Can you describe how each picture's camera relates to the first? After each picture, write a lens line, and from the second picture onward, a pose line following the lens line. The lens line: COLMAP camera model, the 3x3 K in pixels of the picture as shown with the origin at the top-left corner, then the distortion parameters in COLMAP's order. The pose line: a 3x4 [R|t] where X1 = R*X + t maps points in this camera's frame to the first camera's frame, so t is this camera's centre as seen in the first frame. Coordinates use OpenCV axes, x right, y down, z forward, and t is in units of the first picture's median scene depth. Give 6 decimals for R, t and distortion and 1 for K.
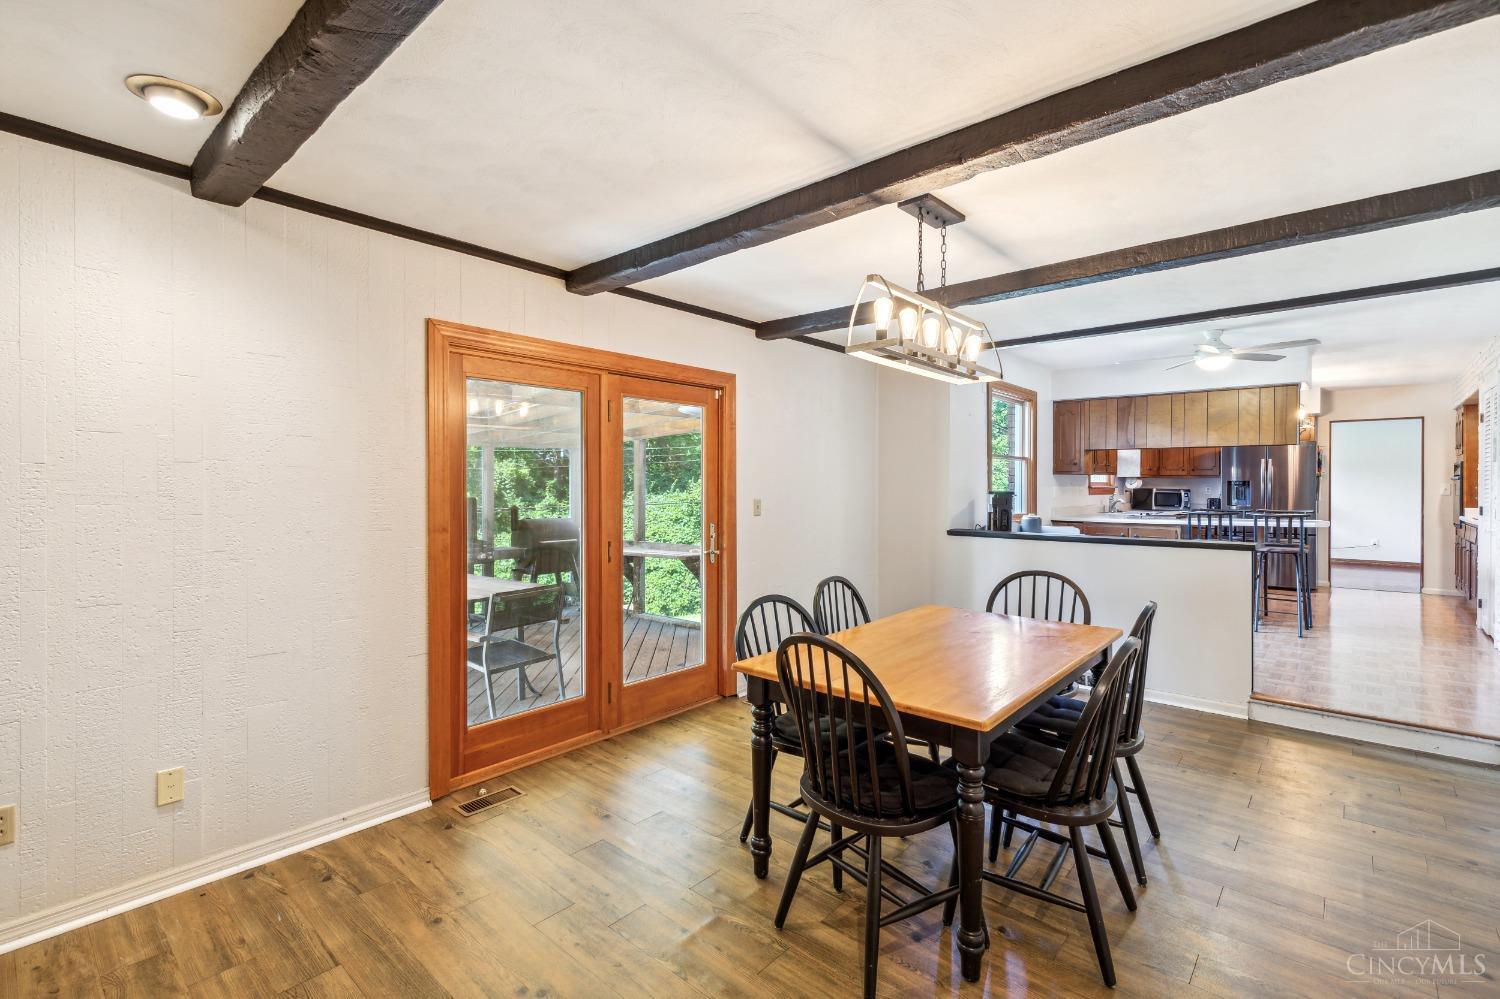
lens RADIAL K [[679.8, 0, 747.9], [0, 679.8, 493.2], [0, 0, 1]] dist [0.002843, -0.000070]
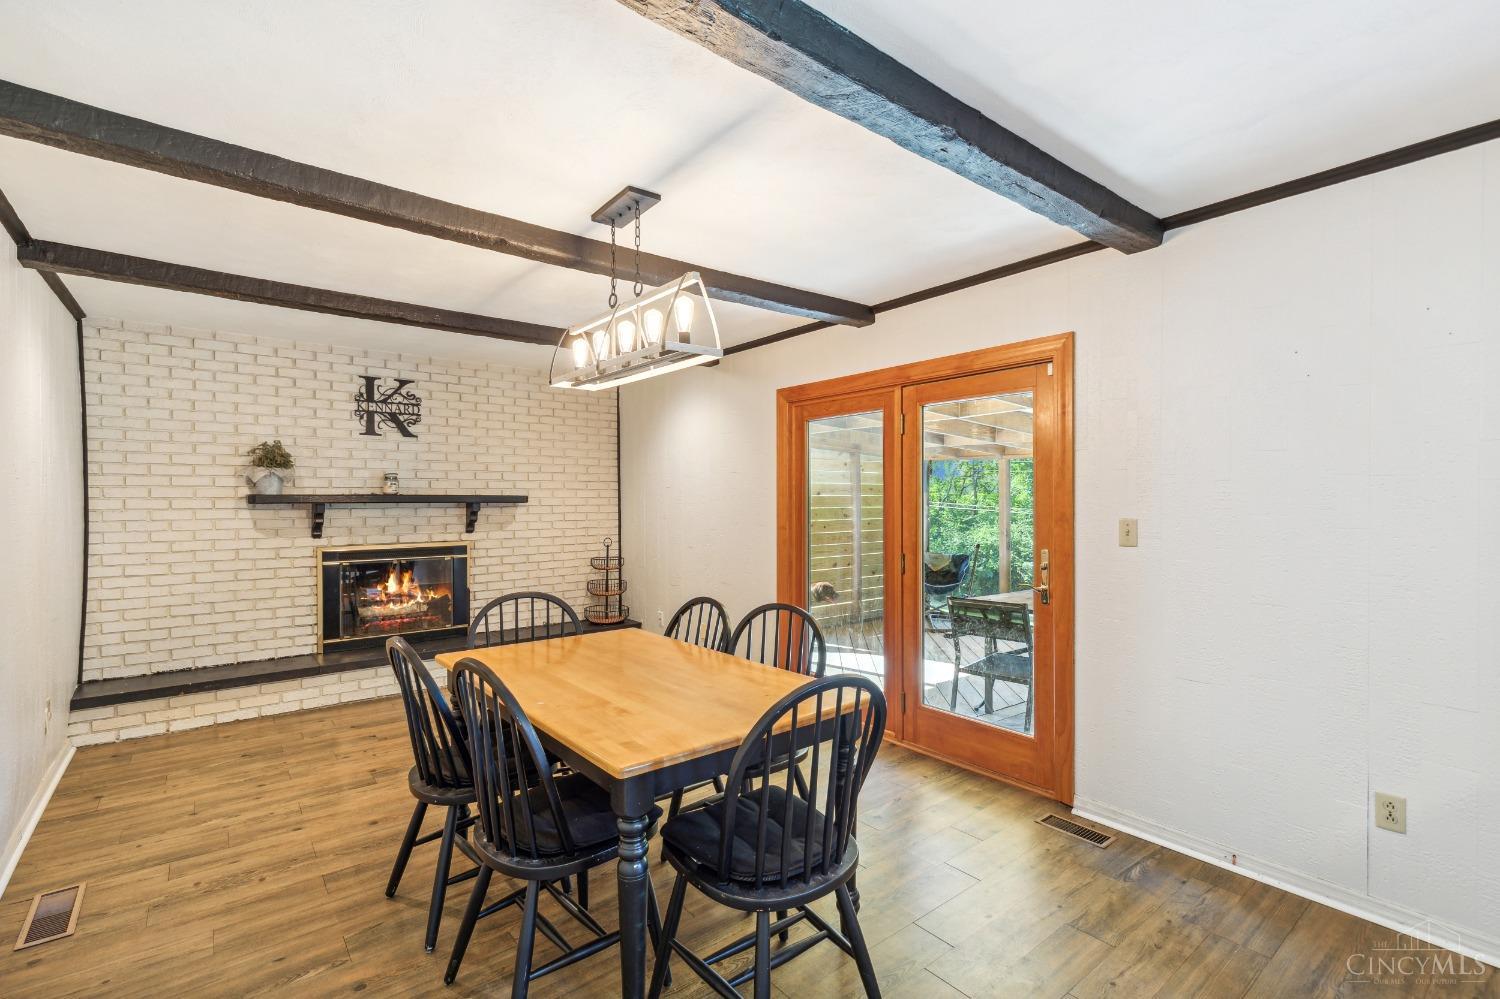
lens RADIAL K [[684.6, 0, 750.0], [0, 684.6, 499.5], [0, 0, 1]] dist [0.004164, 0.000118]
pose [[-0.157331, 0.003451, -0.987540, 0.676384], [-0.004331, 0.999982, 0.004185, -0.009495], [0.987536, 0.004935, -0.157313, 0.759317]]
